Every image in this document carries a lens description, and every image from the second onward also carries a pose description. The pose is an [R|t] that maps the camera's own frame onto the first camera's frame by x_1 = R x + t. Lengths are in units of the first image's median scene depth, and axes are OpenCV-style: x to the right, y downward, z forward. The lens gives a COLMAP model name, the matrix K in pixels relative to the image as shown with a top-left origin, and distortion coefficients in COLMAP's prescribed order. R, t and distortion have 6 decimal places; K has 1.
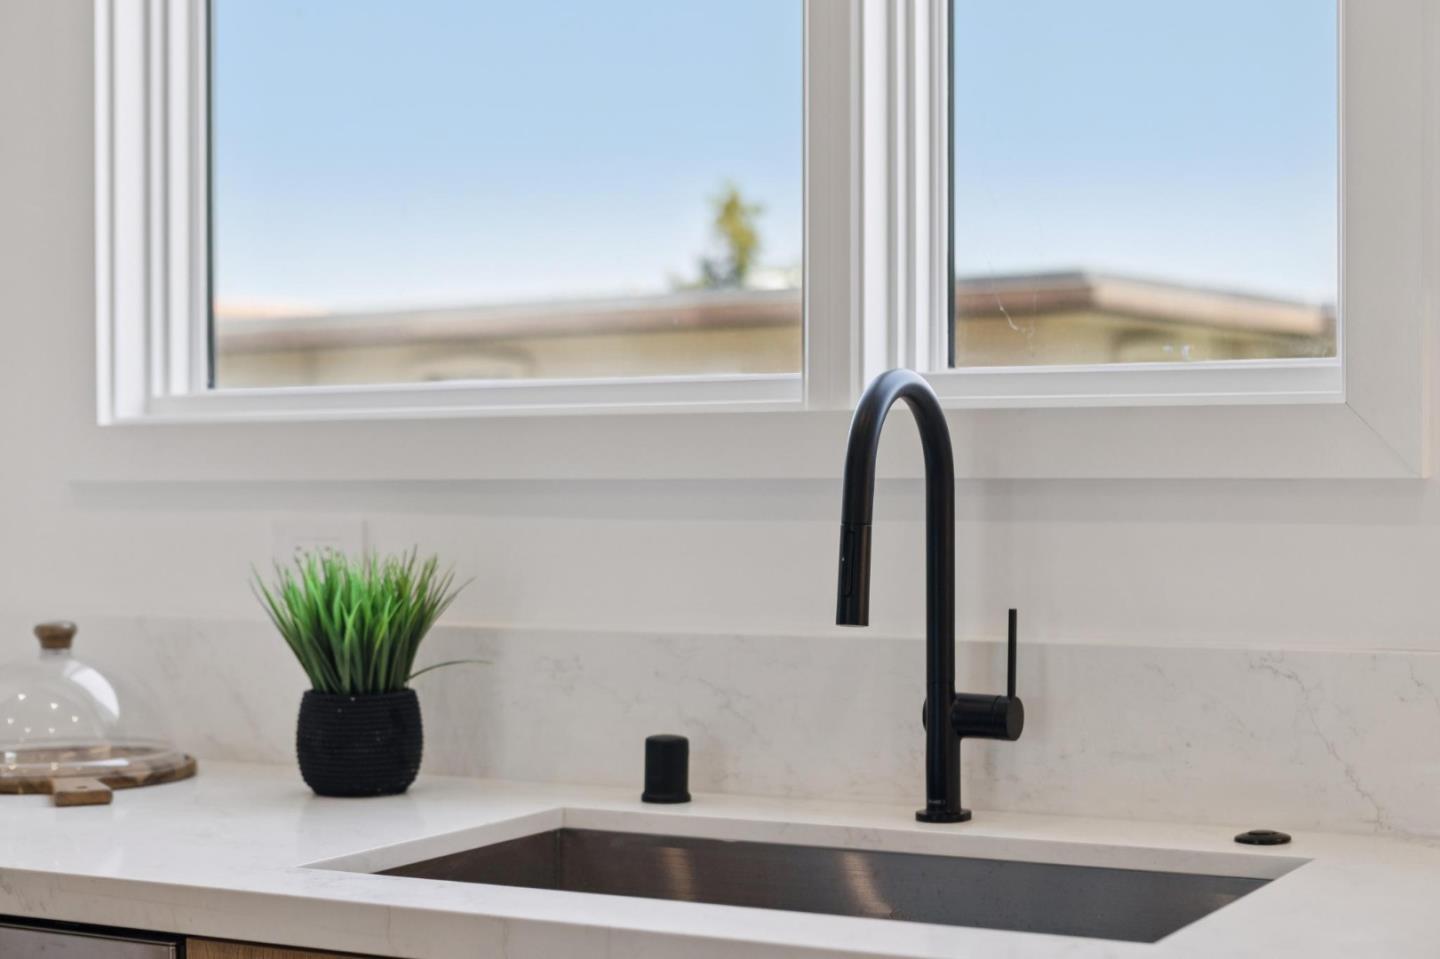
lens RADIAL K [[630.9, 0, 718.4], [0, 630.9, 486.5], [0, 0, 1]] dist [-0.000116, 0.001487]
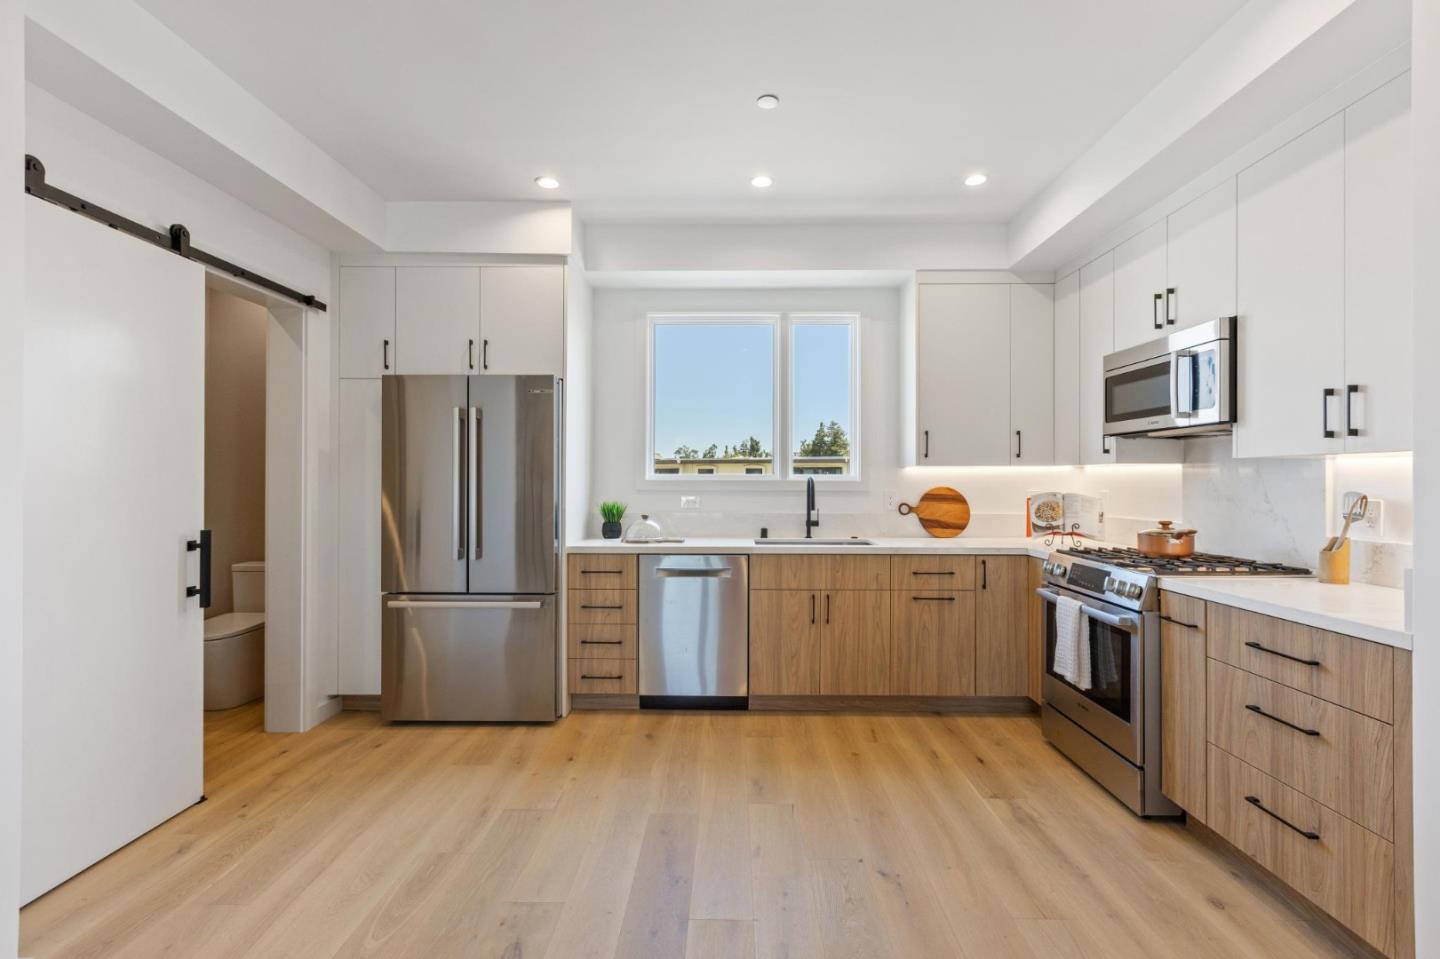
lens RADIAL K [[630.9, 0, 722.2], [0, 630.9, 479.0], [0, 0, 1]] dist [-0.000116, 0.001487]
pose [[0.991956, 0.004491, 0.126505, -1.558564], [-0.005020, 0.999980, 0.003862, -0.171351], [-0.126485, -0.004466, 0.991958, -6.100375]]
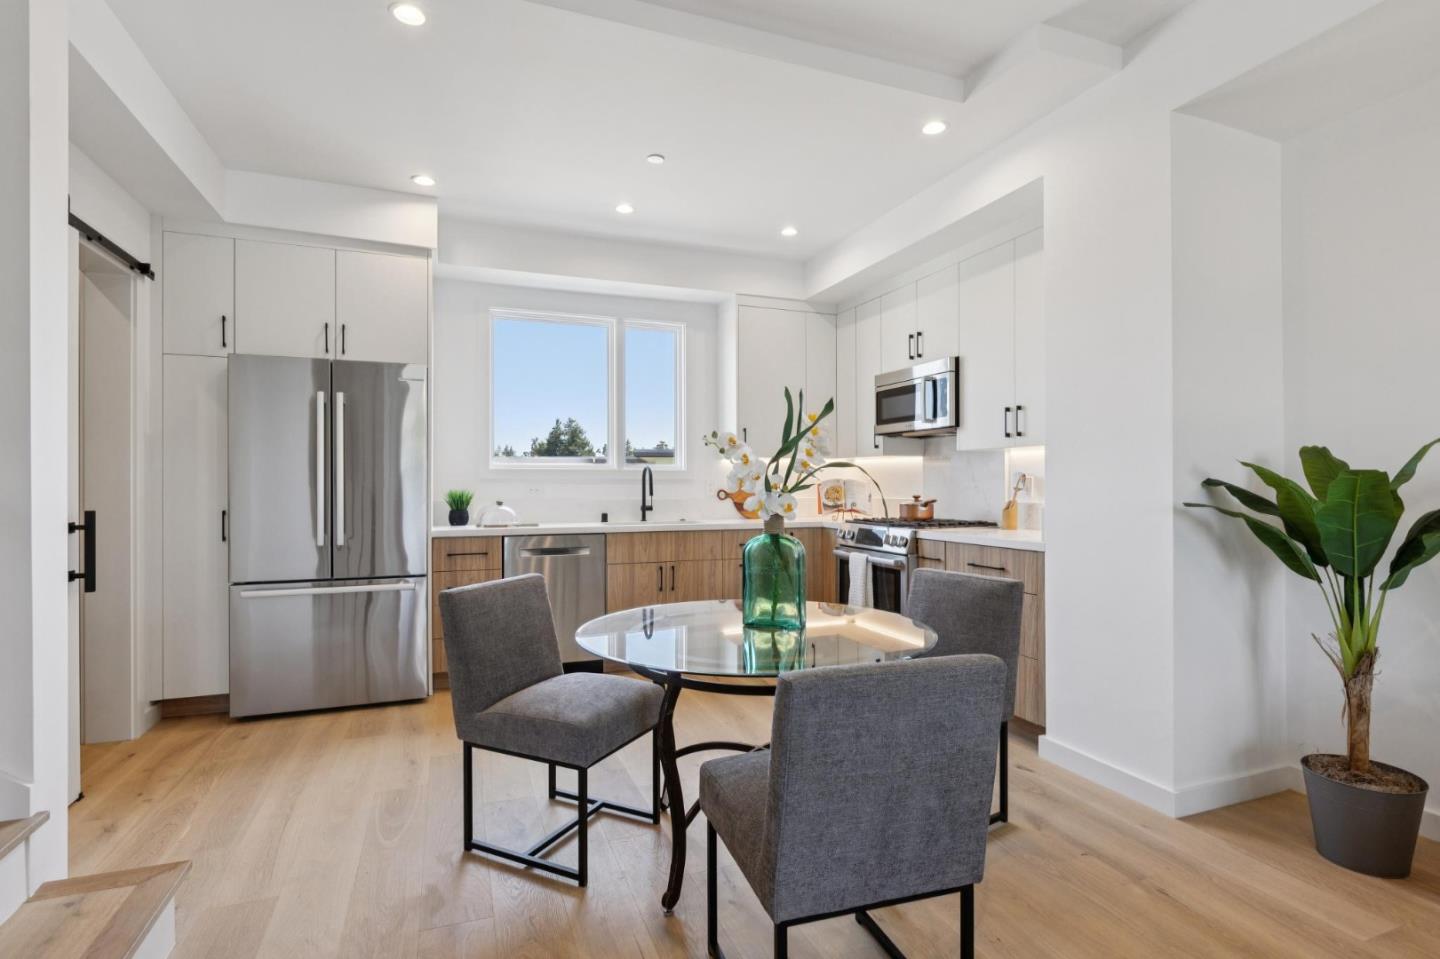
lens RADIAL K [[683.2, 0, 716.8], [0, 683.2, 482.4], [0, 0, 1]] dist [0.001284, -0.000417]
pose [[0.877126, 0.002069, 0.480256, -3.067971], [-0.004141, 0.999986, 0.003255, -0.004047], [-0.480242, -0.004844, 0.877123, -7.222014]]
